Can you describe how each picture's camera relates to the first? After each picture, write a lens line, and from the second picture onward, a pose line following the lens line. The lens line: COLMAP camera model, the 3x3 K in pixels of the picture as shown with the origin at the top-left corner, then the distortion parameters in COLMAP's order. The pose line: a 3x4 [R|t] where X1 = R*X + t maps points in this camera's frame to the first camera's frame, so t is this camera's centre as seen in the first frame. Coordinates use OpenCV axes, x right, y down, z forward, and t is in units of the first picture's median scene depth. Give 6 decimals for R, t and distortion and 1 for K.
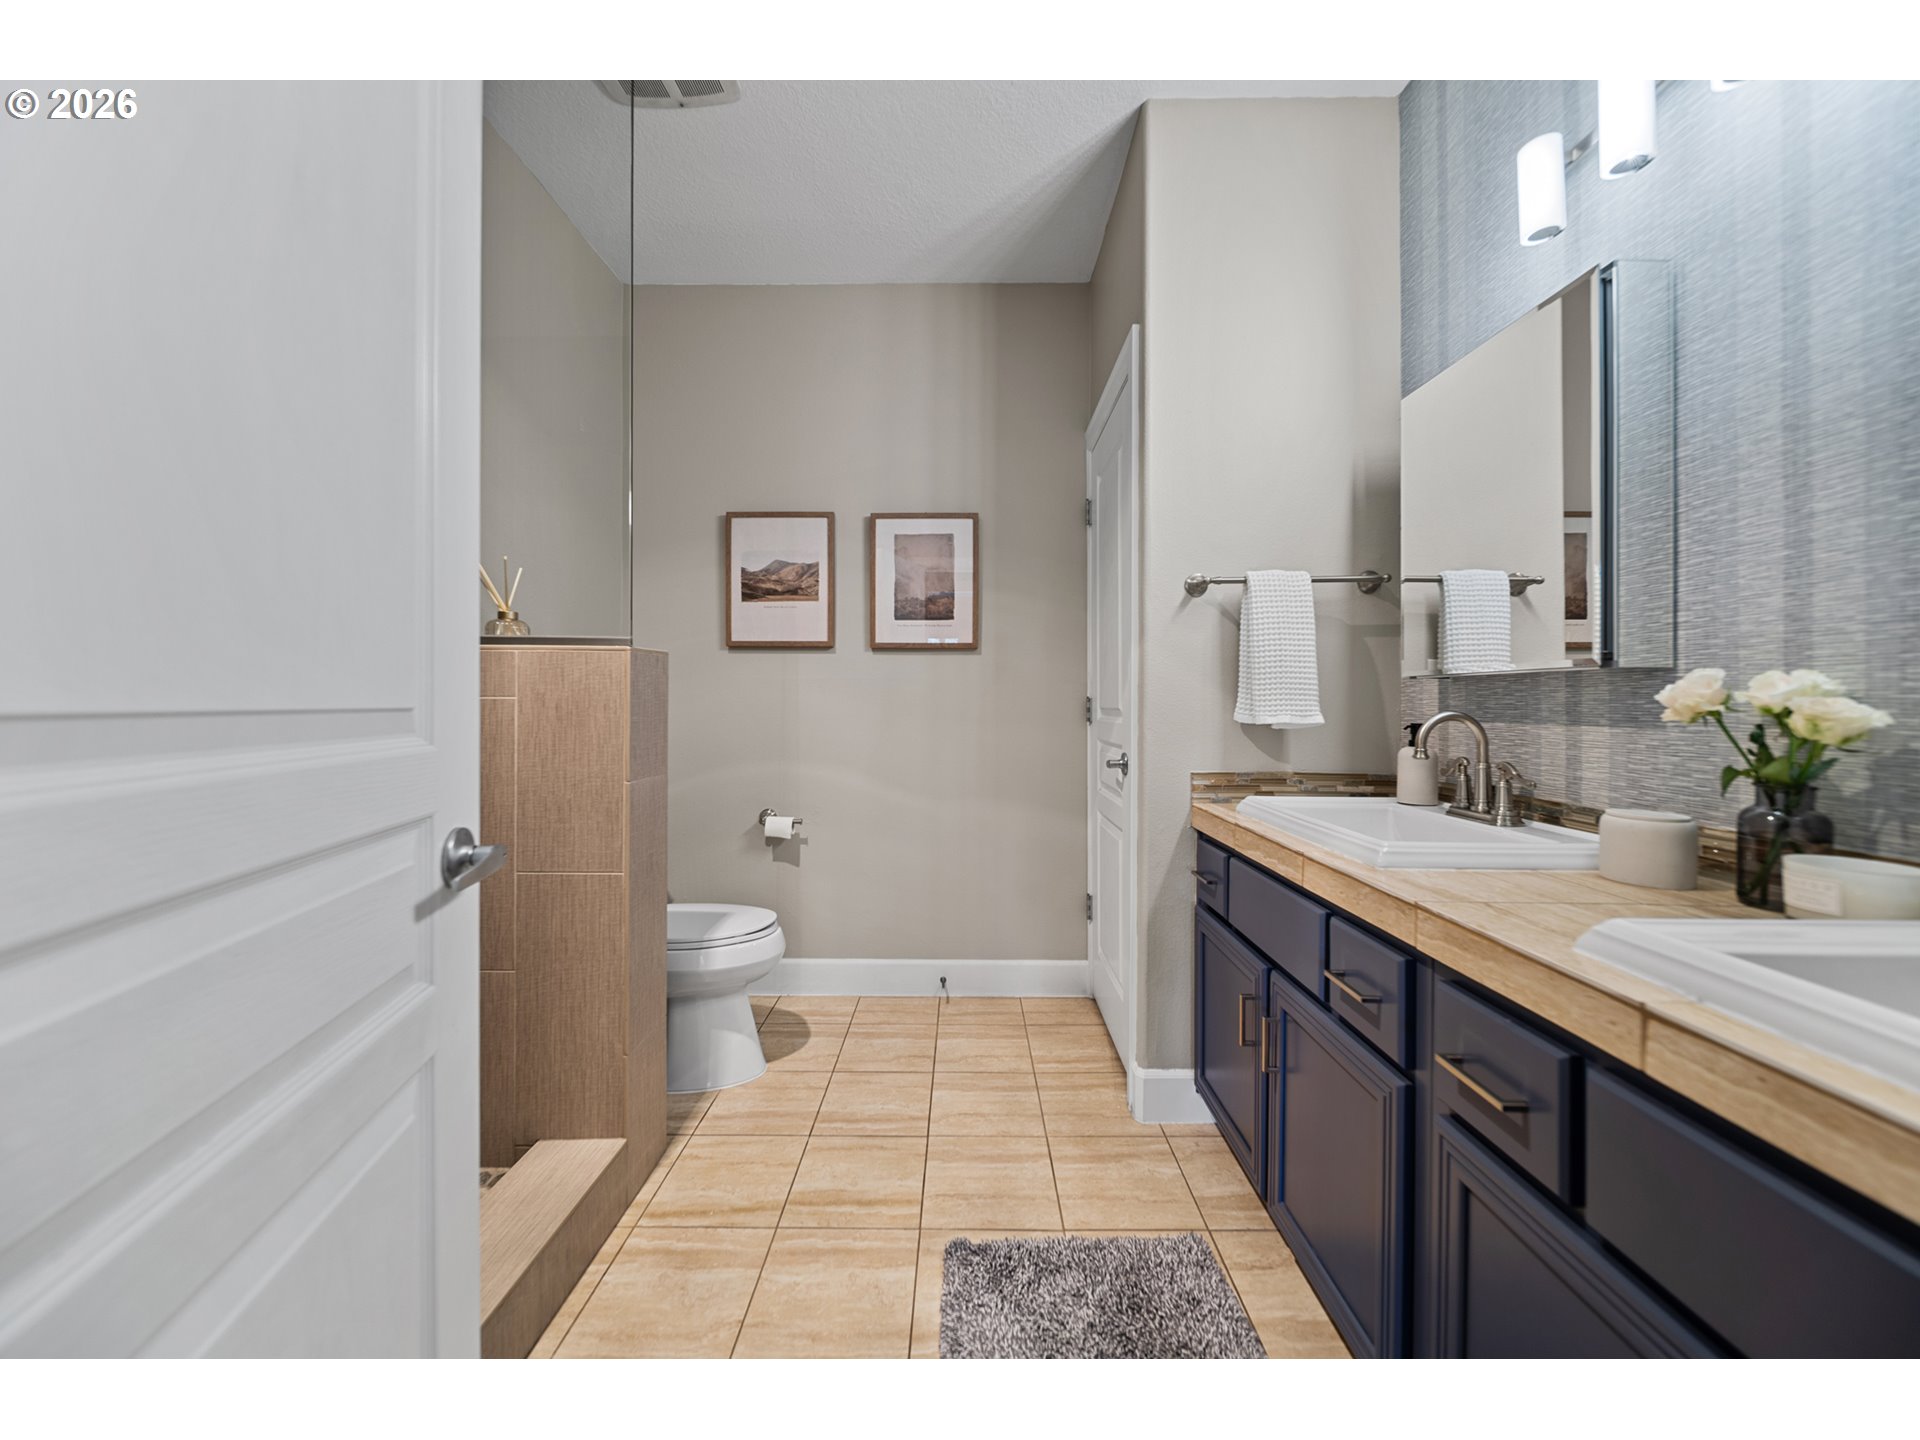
lens RADIAL K [[674.5, 0, 963.6], [0, 674.5, 720.2], [0, 0, 1]] dist [-0.000947, -0.000145]
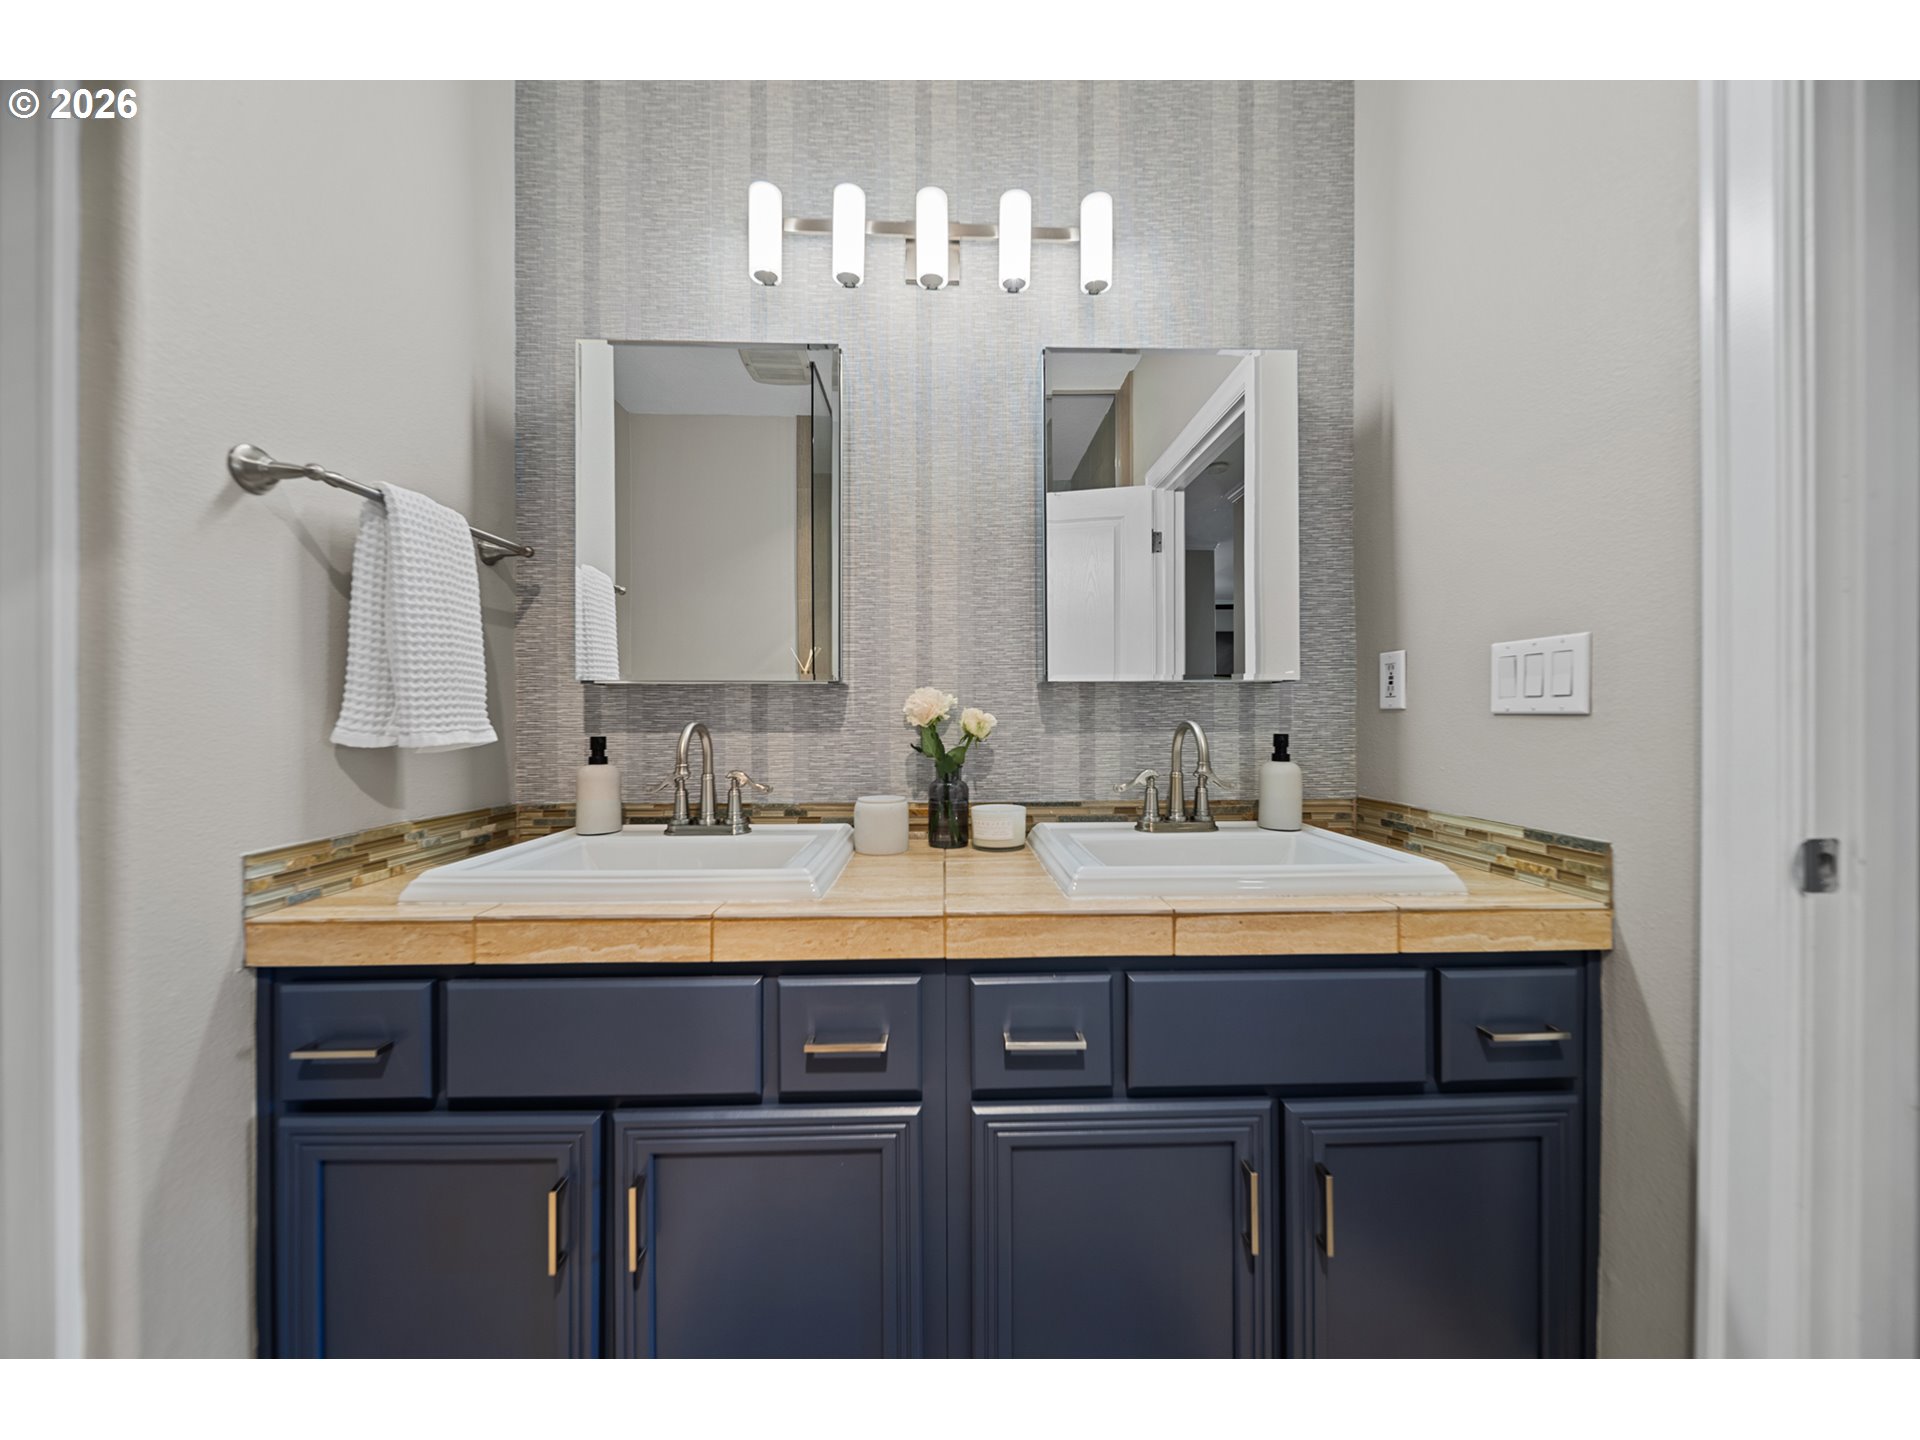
lens RADIAL K [[674.5, 0, 963.6], [0, 674.5, 720.2], [0, 0, 1]] dist [-0.000947, -0.000145]
pose [[-0.034273, -0.008070, 0.999380, -0.217086], [0.026213, 0.999616, 0.008970, -0.013421], [-0.999069, 0.026504, -0.034048, 0.682955]]
